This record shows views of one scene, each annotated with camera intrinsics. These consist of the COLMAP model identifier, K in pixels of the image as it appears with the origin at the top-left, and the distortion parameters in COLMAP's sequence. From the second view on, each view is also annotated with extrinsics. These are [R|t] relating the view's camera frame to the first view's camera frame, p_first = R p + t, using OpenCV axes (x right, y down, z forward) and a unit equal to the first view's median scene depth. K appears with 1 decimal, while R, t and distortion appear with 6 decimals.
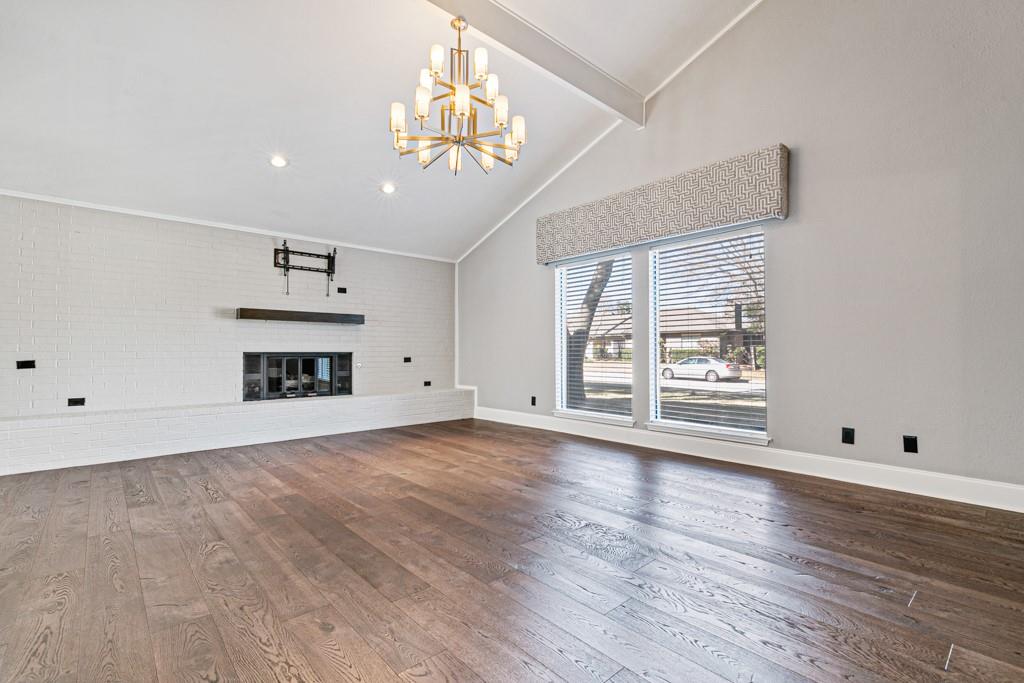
lens RADIAL K [[465.3, 0, 519.7], [0, 465.3, 332.7], [0, 0, 1]] dist [0.009521, -0.000614]
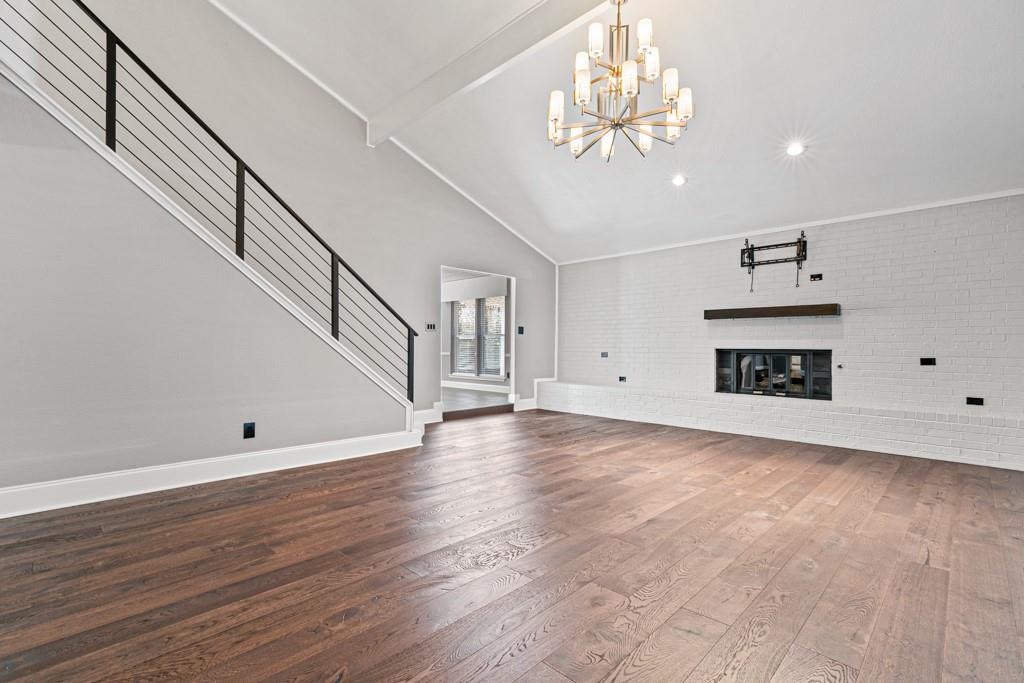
lens RADIAL K [[465.3, 0, 536.4], [0, 465.3, 344.6], [0, 0, 1]] dist [0.009521, -0.000614]
pose [[0.084553, -0.002272, -0.996416, 0.467010], [0.034678, 0.999398, 0.000664, 0.015260], [0.995815, -0.034610, 0.084581, 0.445708]]
